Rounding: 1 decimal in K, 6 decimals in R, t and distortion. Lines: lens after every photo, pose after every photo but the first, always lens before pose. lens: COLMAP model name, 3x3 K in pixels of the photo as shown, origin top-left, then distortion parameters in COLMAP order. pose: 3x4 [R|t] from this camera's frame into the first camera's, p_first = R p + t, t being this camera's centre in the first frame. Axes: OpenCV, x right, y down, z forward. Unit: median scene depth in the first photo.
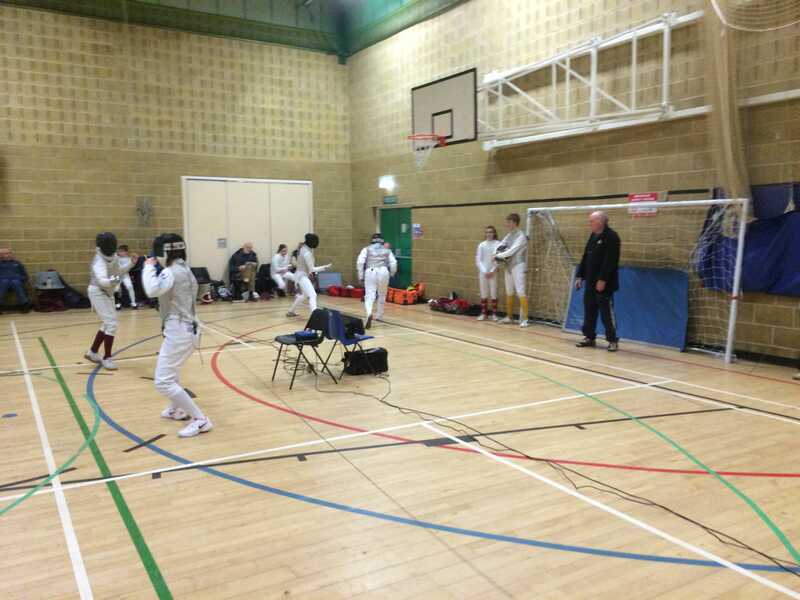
lens RADIAL K [[672.7, 0, 399.4], [0, 672.7, 295.7], [0, 0, 1]] dist [0.082314, -0.110915]
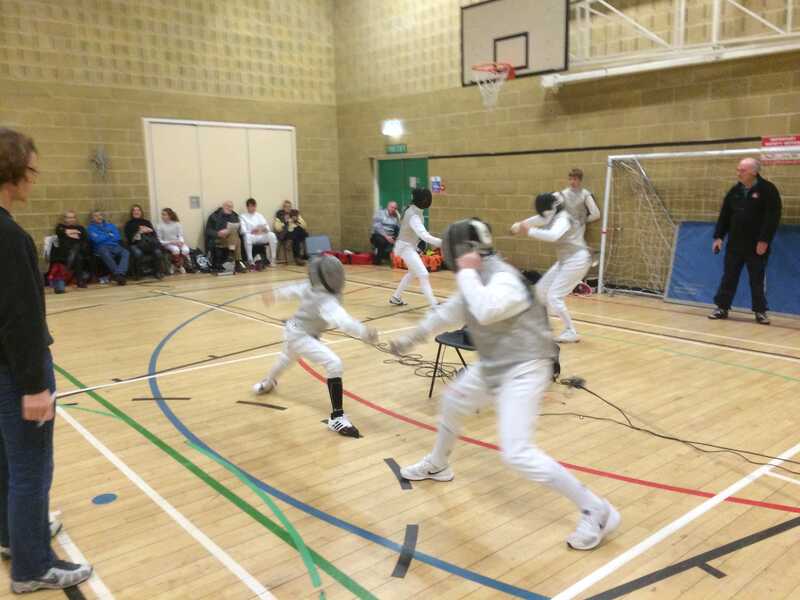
lens RADIAL K [[672.2, 0, 399.8], [0, 672.2, 303.1], [0, 0, 1]] dist [0.083543, -0.109522]
pose [[0.987186, -0.036281, 0.155396, -0.222155], [0.024305, 0.996635, 0.078288, -0.020847], [-0.157713, -0.073507, 0.984745, 0.209115]]
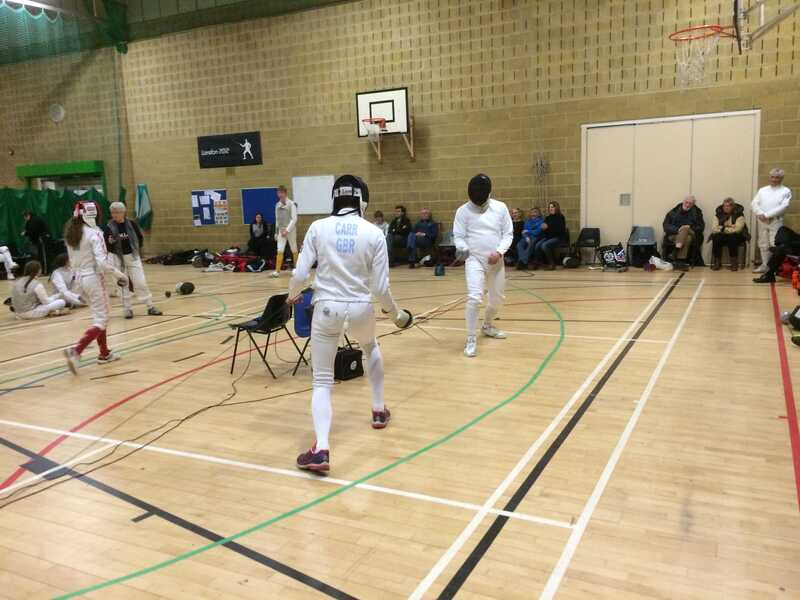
lens RADIAL K [[672.2, 0, 399.8], [0, 672.2, 303.1], [0, 0, 1]] dist [0.083543, -0.109522]
pose [[0.533234, 0.119013, -0.837555, 0.475290], [-0.043480, 0.992602, 0.113363, -0.048642], [0.844850, -0.024033, 0.534463, 0.445795]]
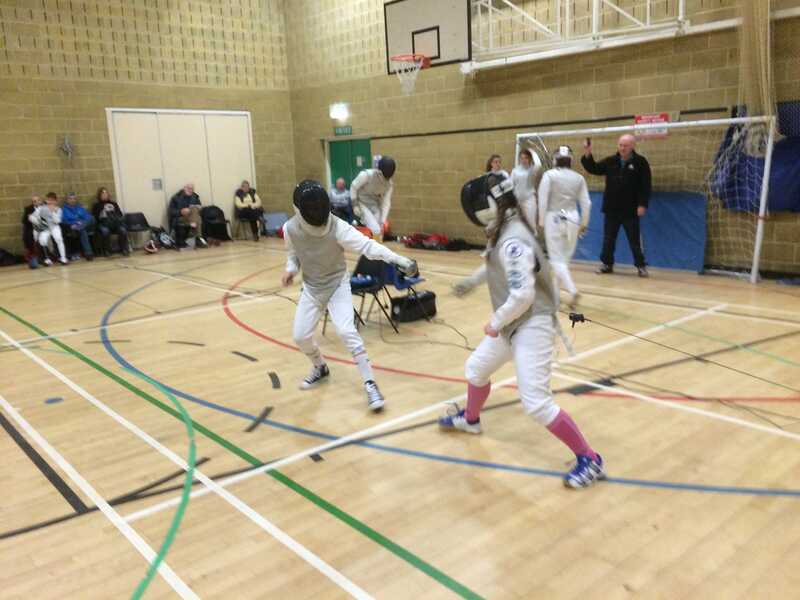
lens RADIAL K [[674.3, 0, 399.7], [0, 674.3, 300.3], [0, 0, 1]] dist [0.085226, -0.116844]
pose [[0.984070, -0.066665, 0.164812, -0.158699], [0.049612, 0.993180, 0.105510, -0.006731], [-0.170721, -0.095653, 0.980665, 0.069256]]
